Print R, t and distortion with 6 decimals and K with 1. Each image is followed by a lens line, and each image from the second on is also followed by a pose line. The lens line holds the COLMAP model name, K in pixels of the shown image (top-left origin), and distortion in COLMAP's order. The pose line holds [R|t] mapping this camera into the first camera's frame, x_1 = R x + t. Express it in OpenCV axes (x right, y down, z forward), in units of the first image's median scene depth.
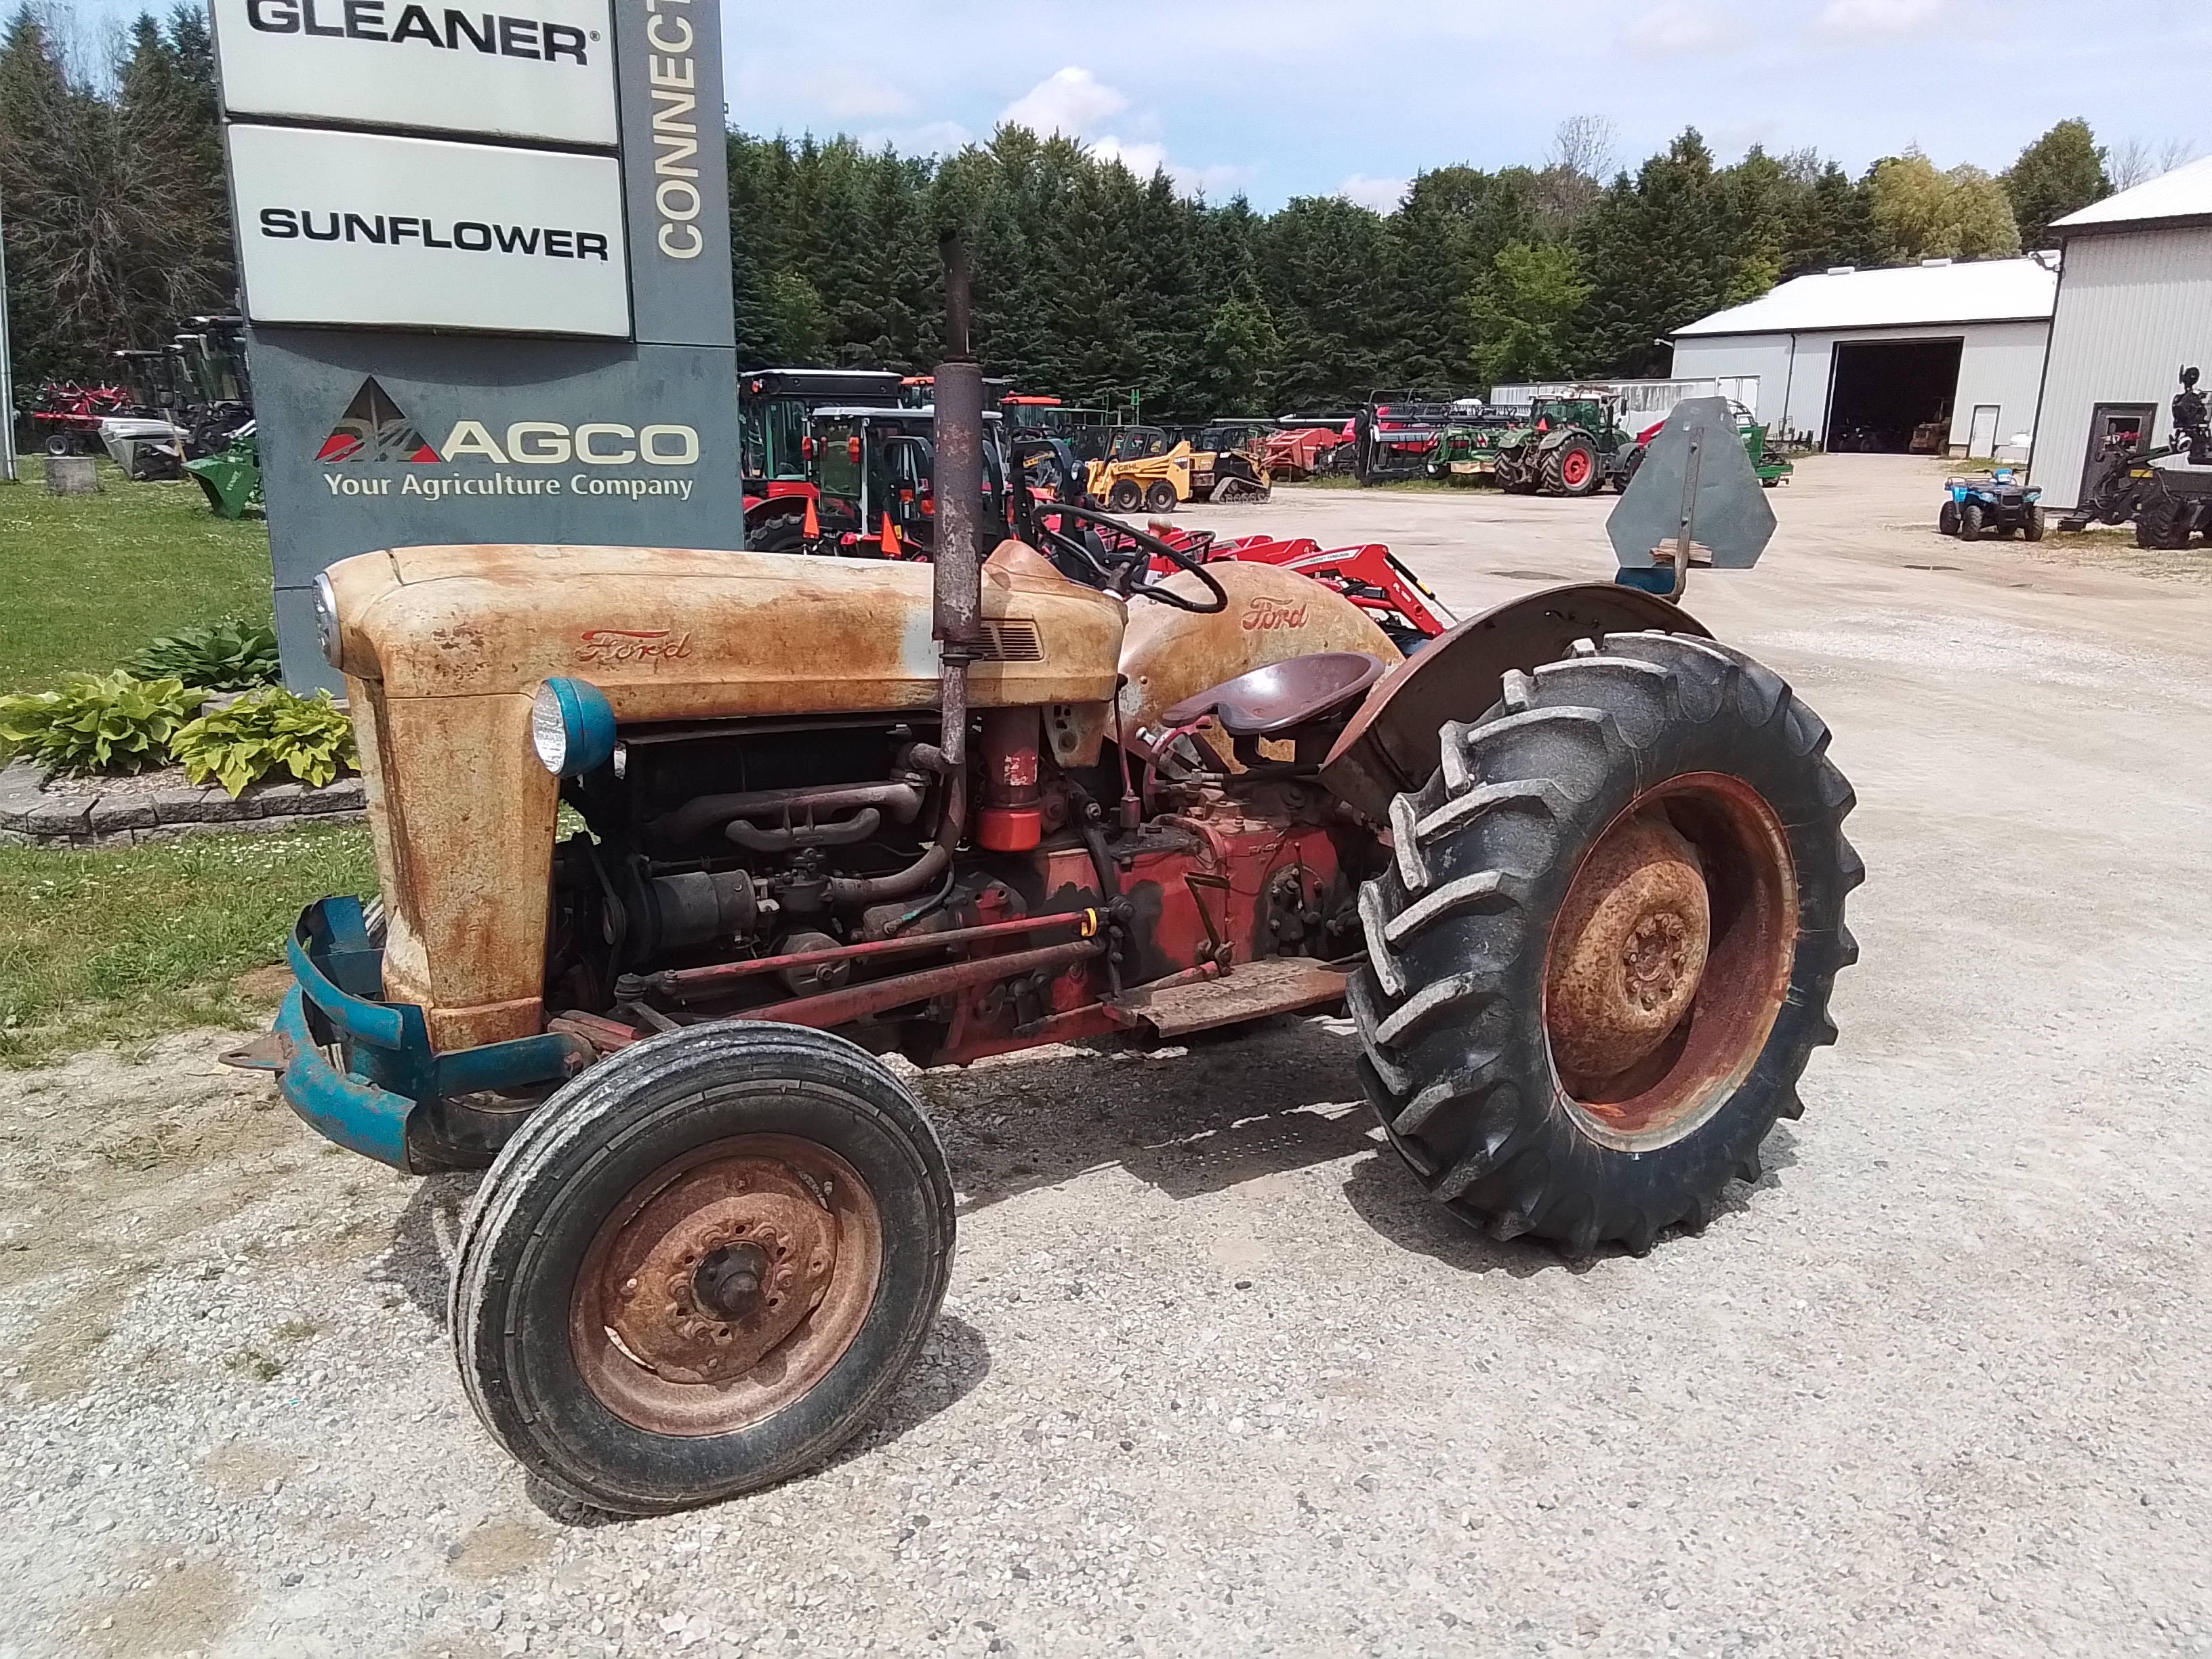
lens RADIAL K [[1542.6, 0, 1107.7], [0, 1542.6, 836.0], [0, 0, 1]] dist [0.044275, -0.053413]
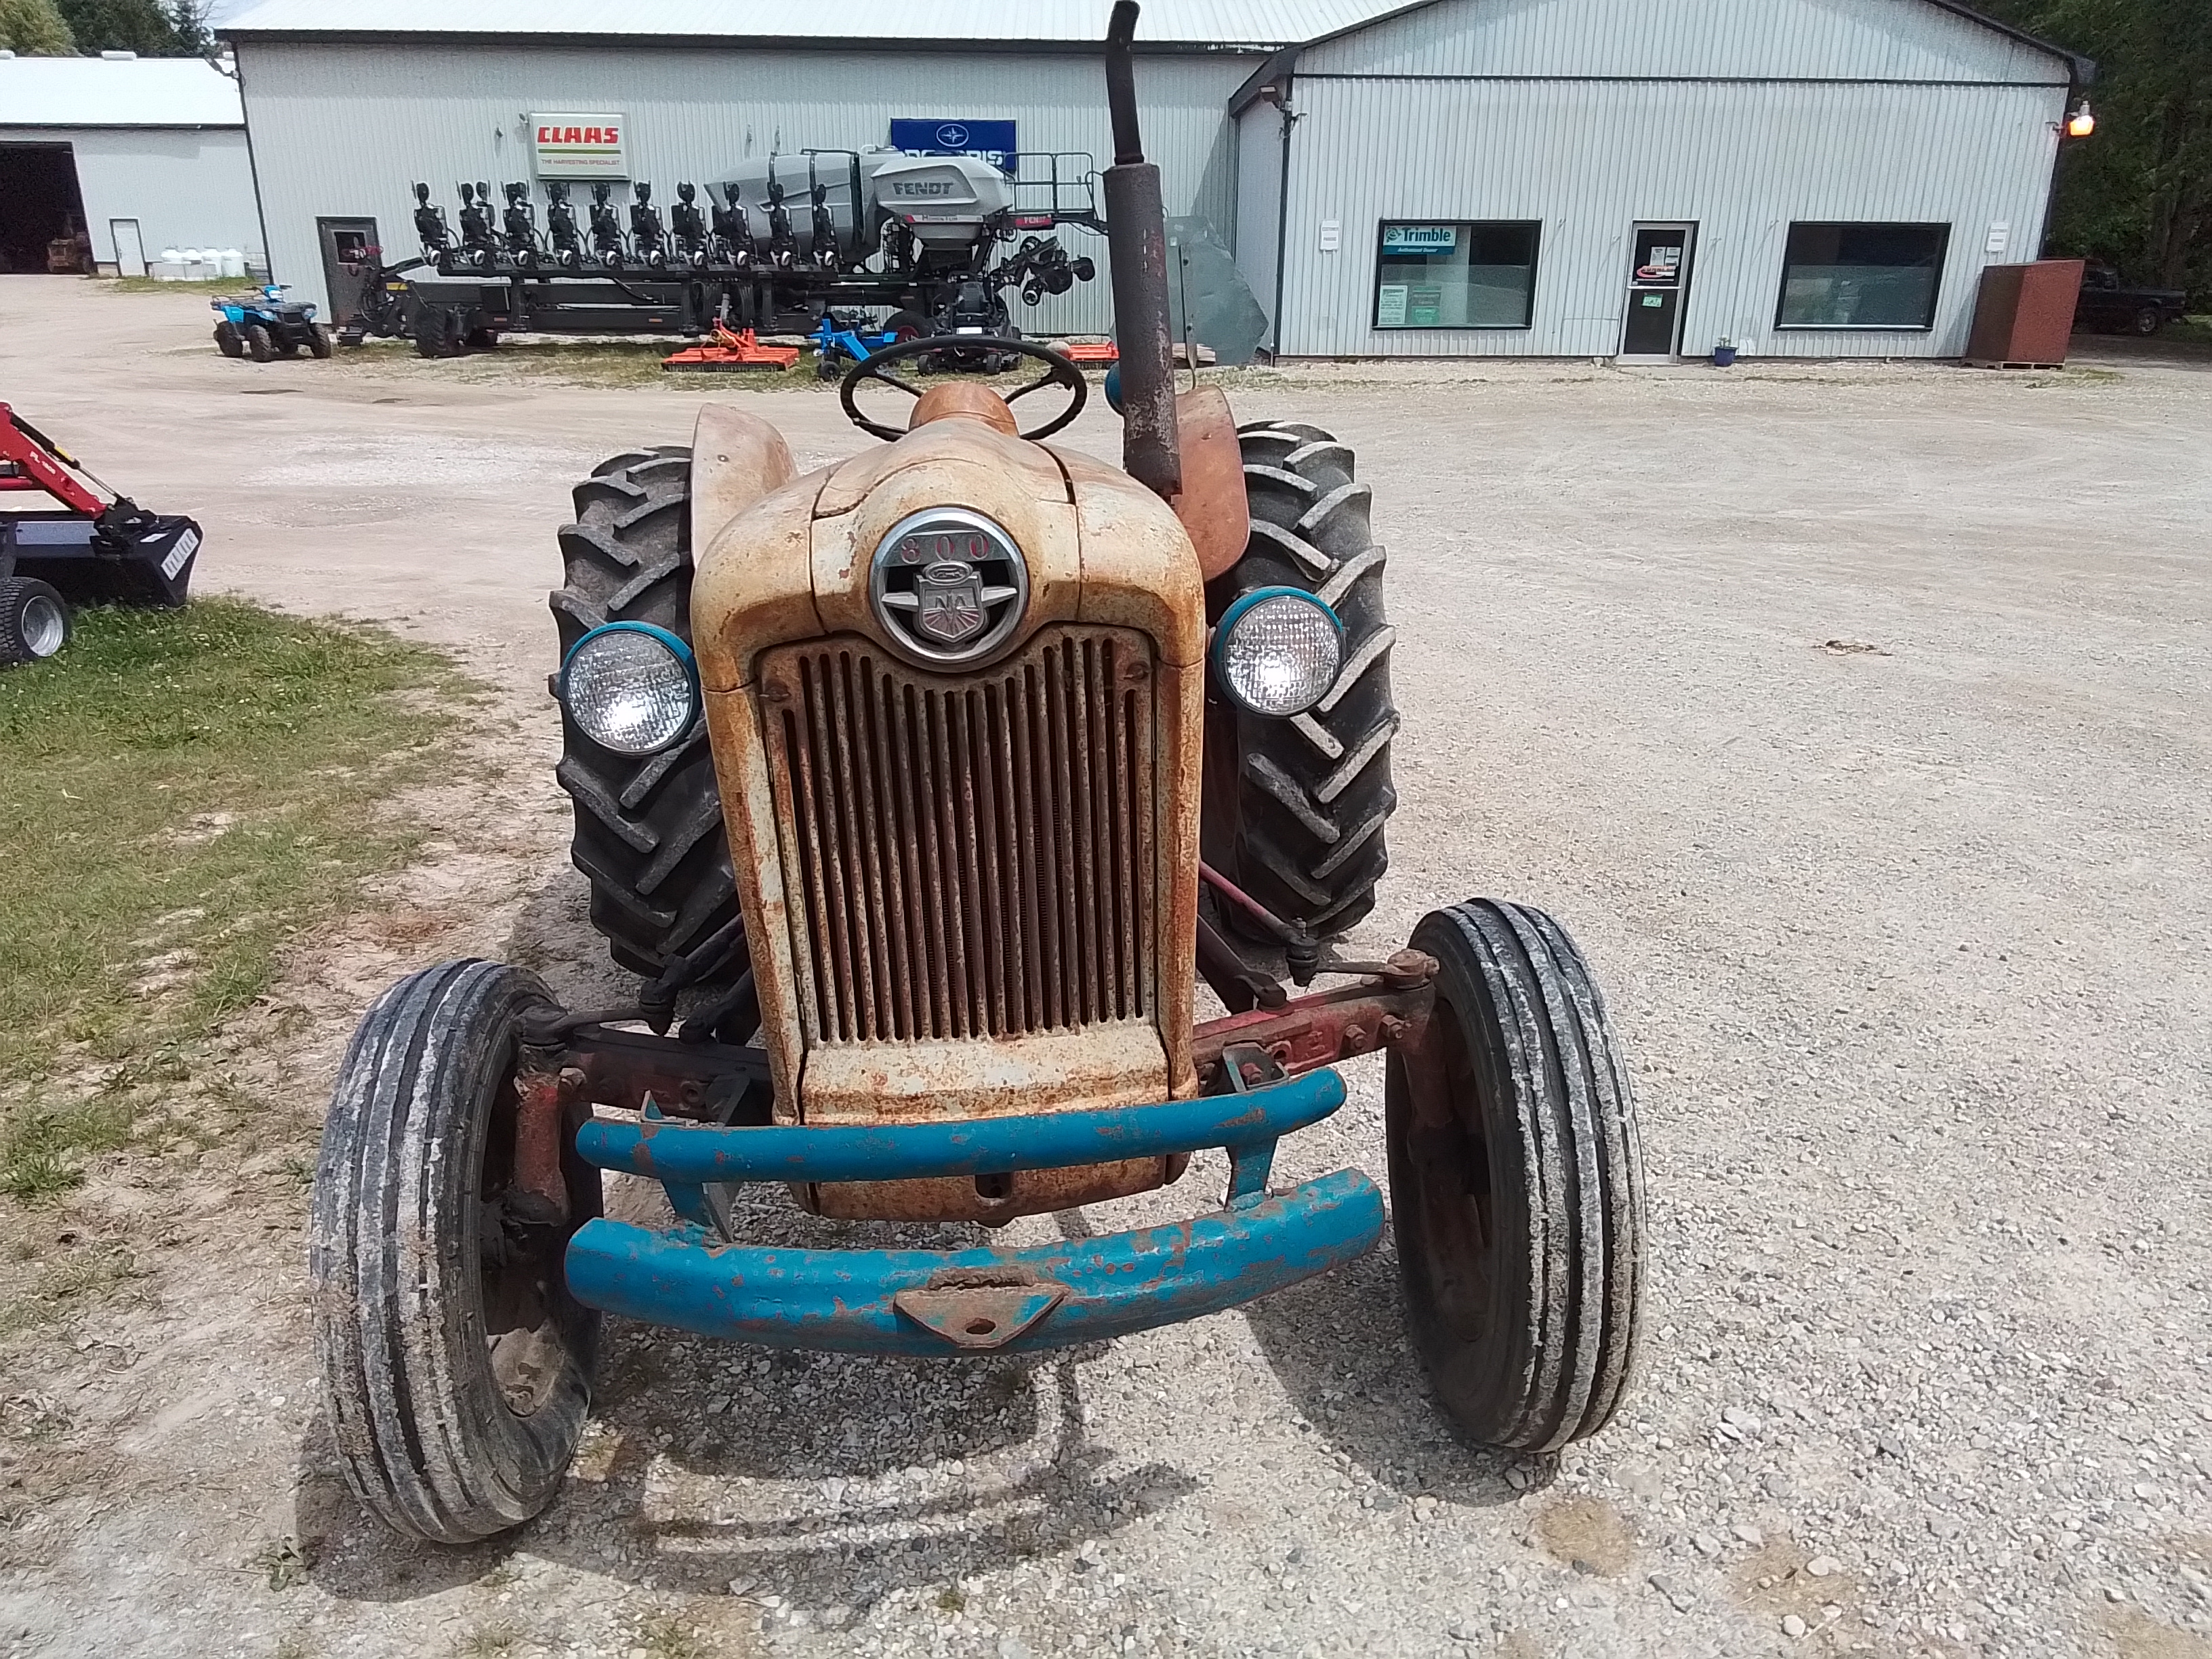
lens RADIAL K [[1542.6, 0, 1113.6], [0, 1542.6, 832.8], [0, 0, 1]] dist [0.044275, -0.053413]
pose [[0.482612, -0.314455, 0.817437, -0.321391], [0.226192, 0.946412, 0.230526, -0.055282], [-0.846122, 0.073643, 0.527877, 0.205604]]
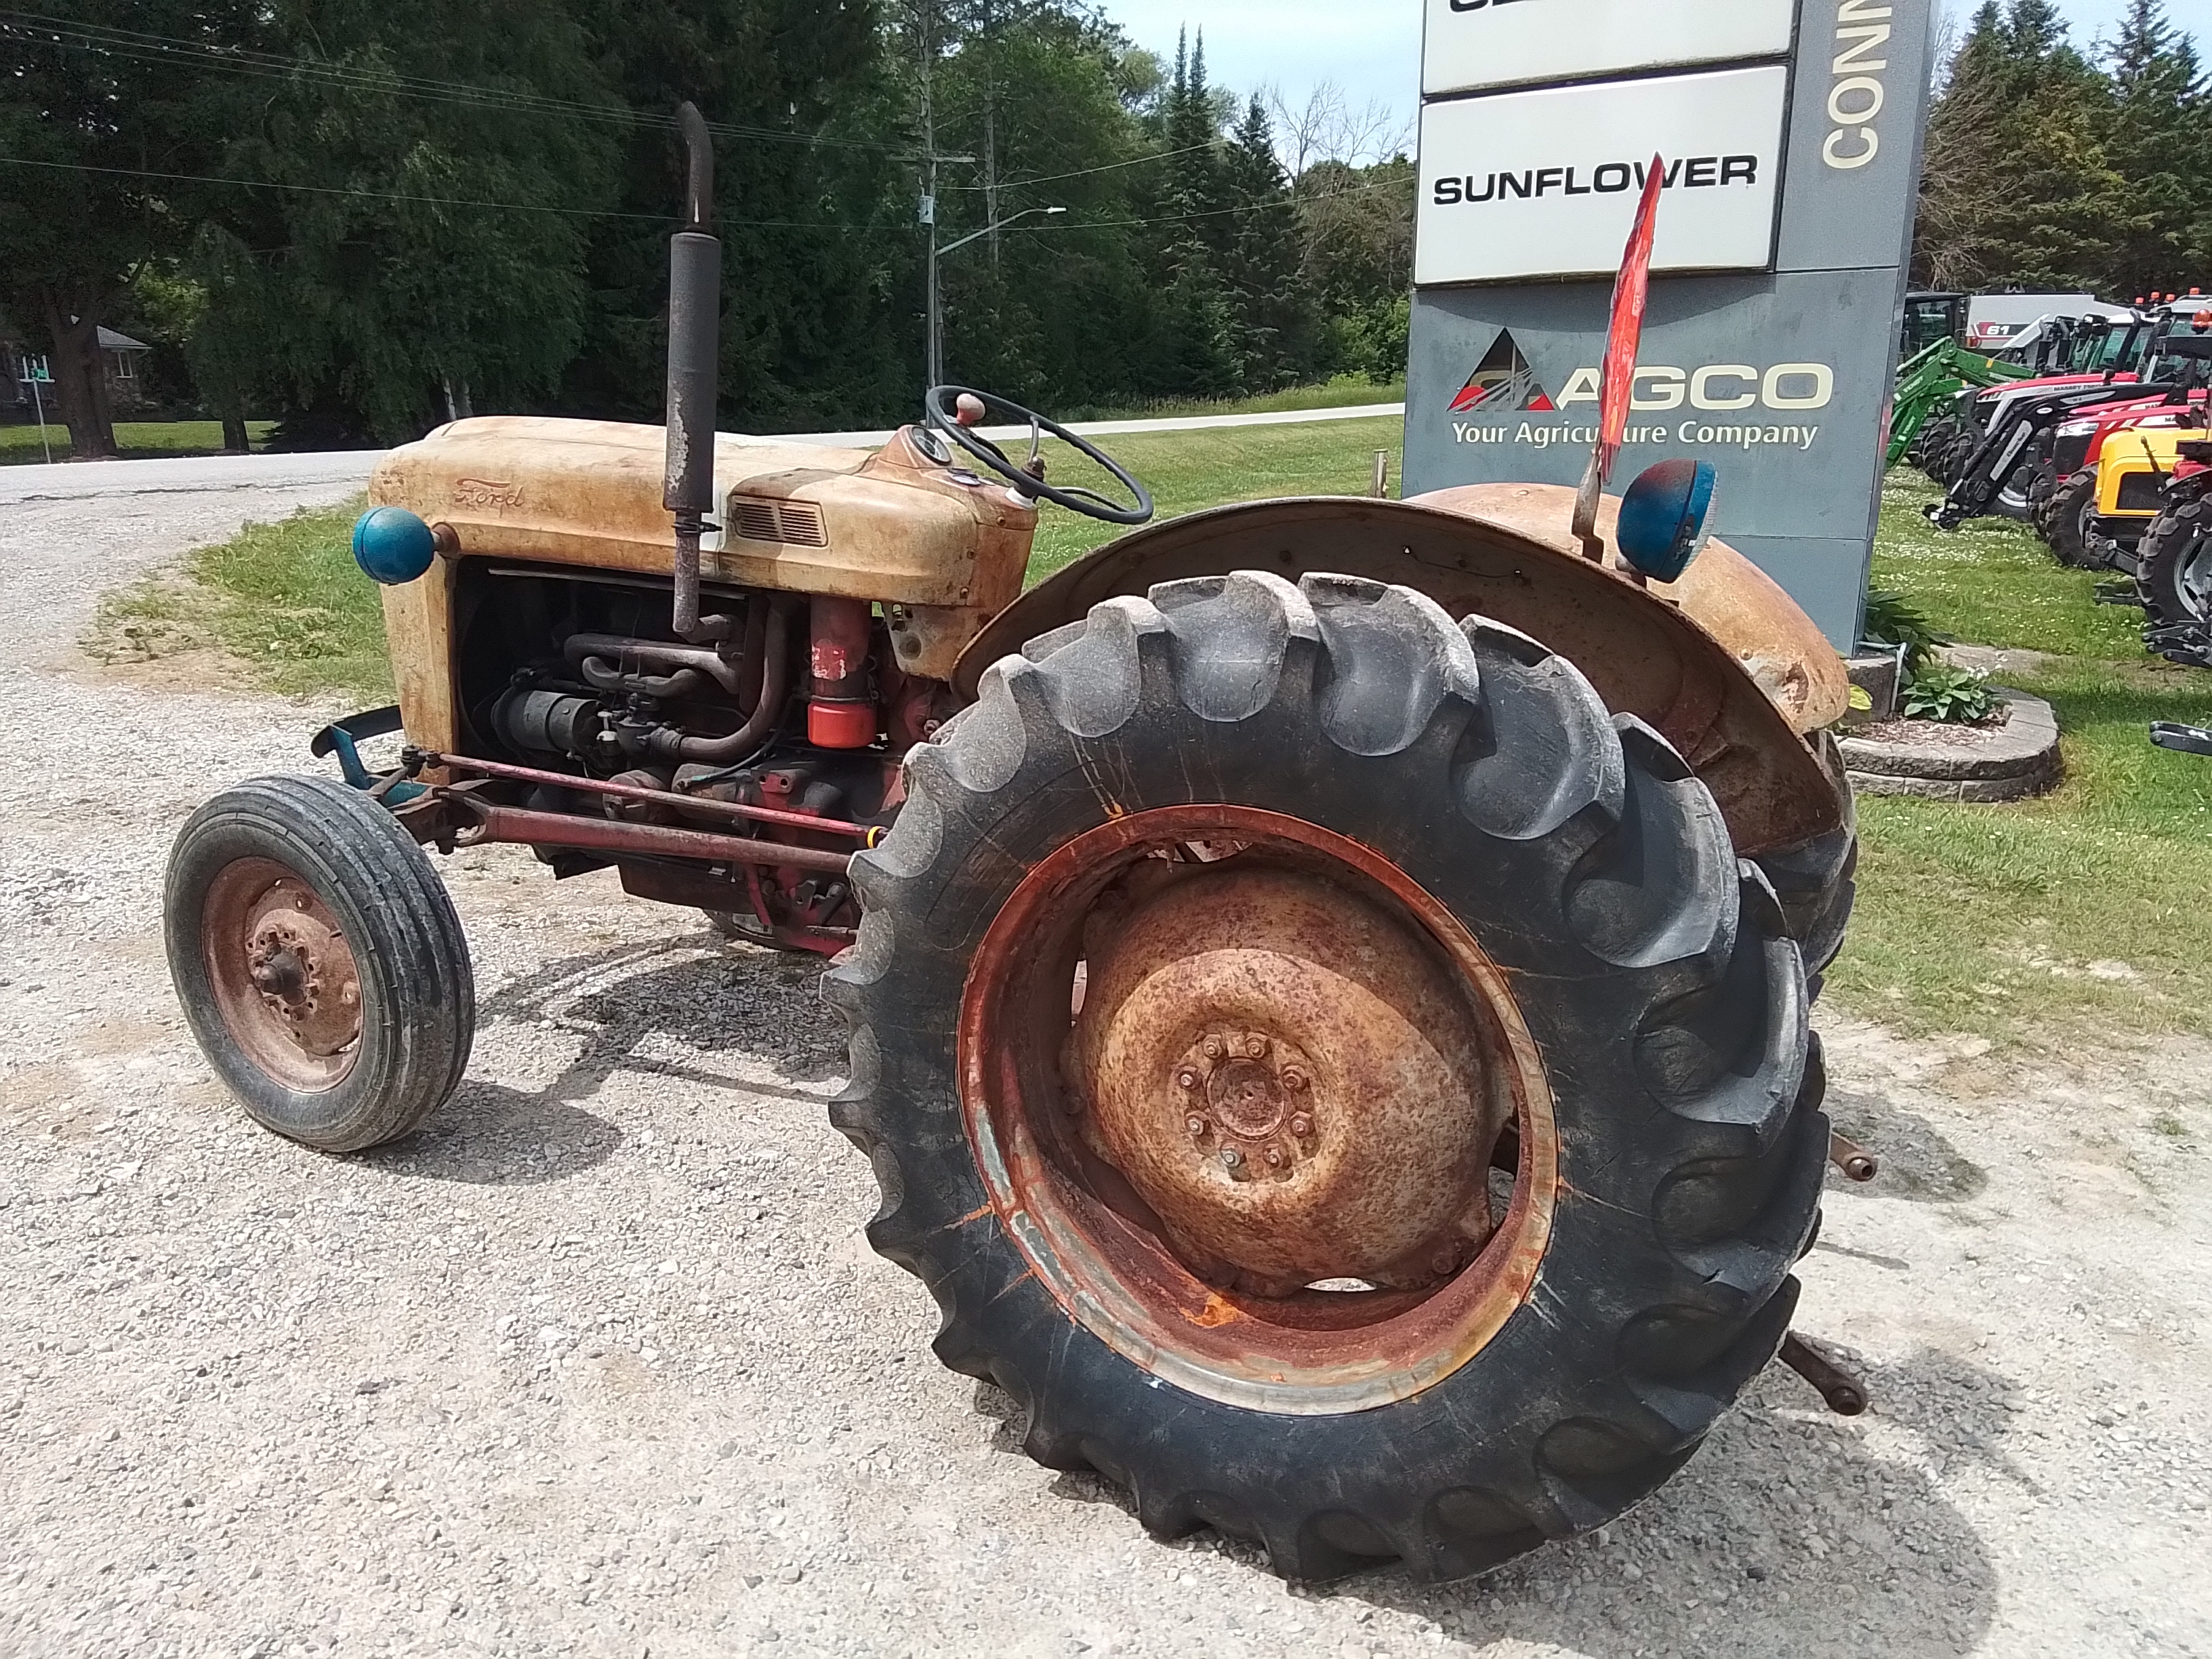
lens RADIAL K [[1542.6, 0, 1148.3], [0, 1542.6, 840.4], [0, 0, 1]] dist [0.044275, -0.053413]
pose [[0.507620, 0.215308, -0.834244, 0.348189], [-0.206797, 0.970415, 0.124621, -0.038498], [0.836395, 0.109259, 0.537127, 0.263375]]
